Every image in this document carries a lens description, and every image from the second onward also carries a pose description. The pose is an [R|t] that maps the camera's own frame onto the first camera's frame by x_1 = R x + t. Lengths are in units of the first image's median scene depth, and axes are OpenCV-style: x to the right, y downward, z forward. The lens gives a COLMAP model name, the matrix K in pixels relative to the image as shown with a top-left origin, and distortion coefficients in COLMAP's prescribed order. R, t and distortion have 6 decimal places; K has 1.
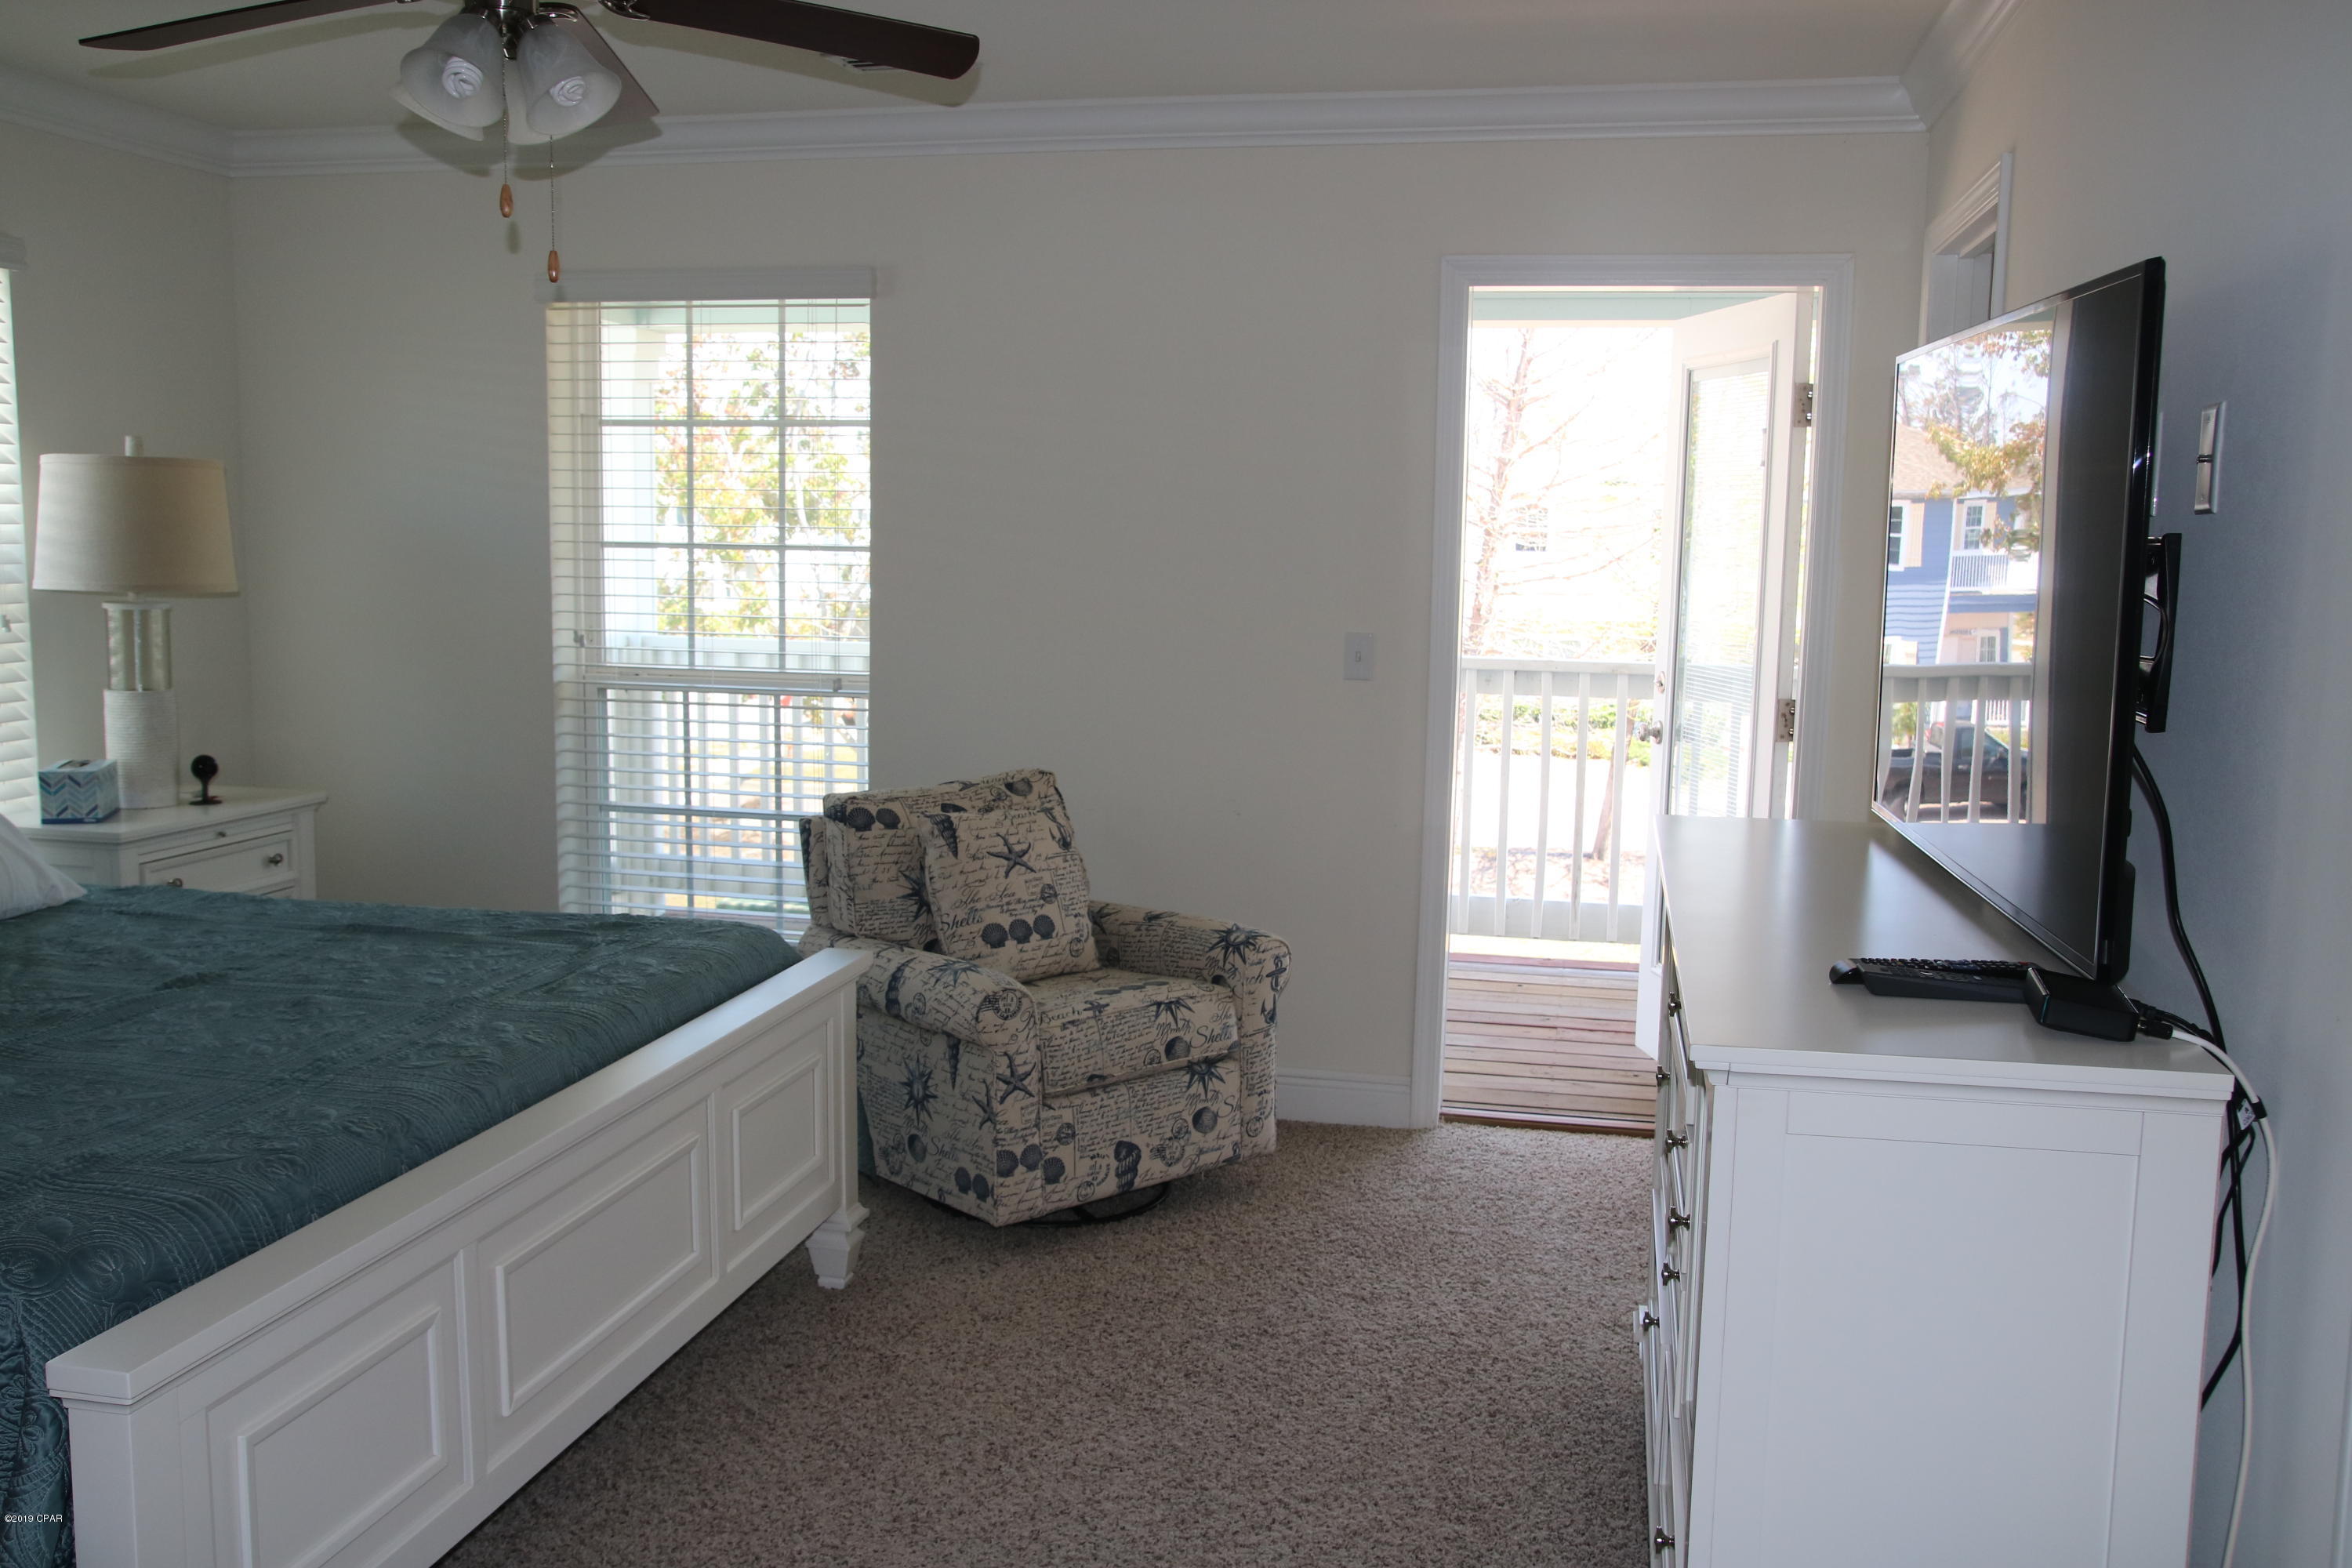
lens RADIAL K [[2080.1, 0, 1185.1], [0, 2080.1, 818.3], [0, 0, 1]] dist [-0.110420, 0.155835]
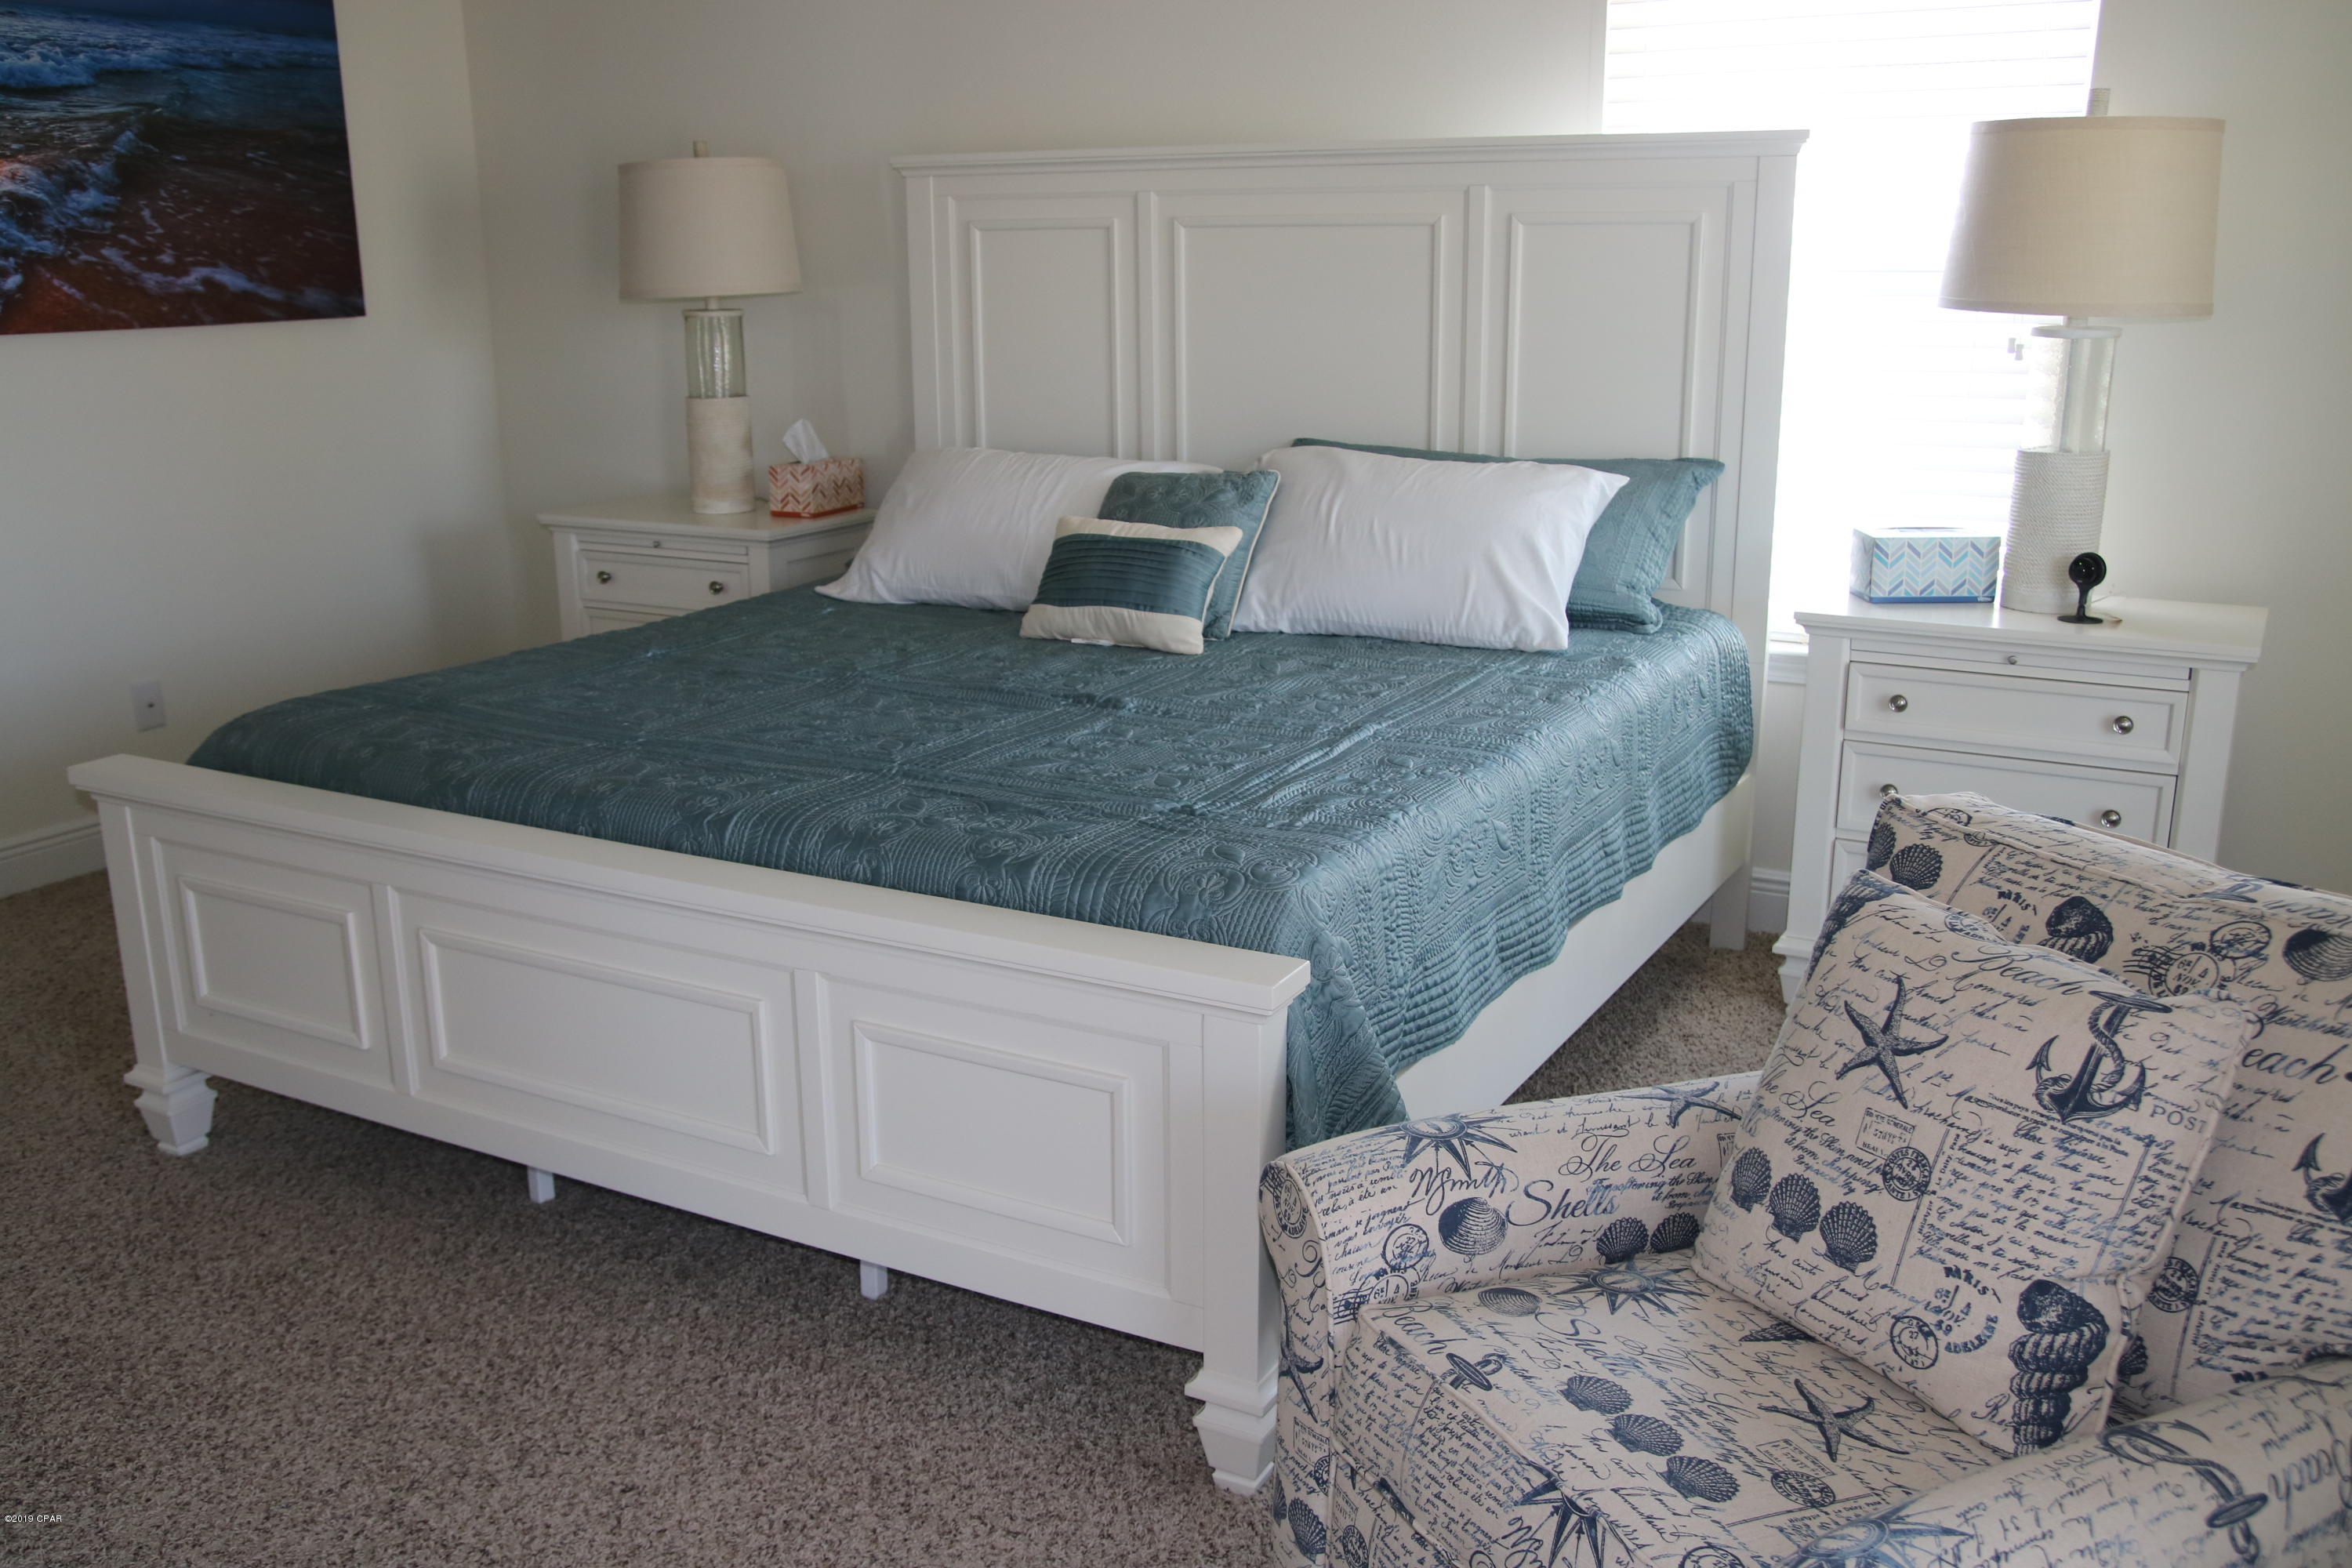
lens RADIAL K [[2054.7, 0, 1123.6], [0, 2054.7, 814.1], [0, 0, 1]] dist [-0.117719, 0.172228]
pose [[-0.301296, 0.247634, -0.920814, 0.302933], [-0.131057, 0.945769, 0.297228, -0.117478], [0.944481, 0.210232, -0.252502, 0.949178]]
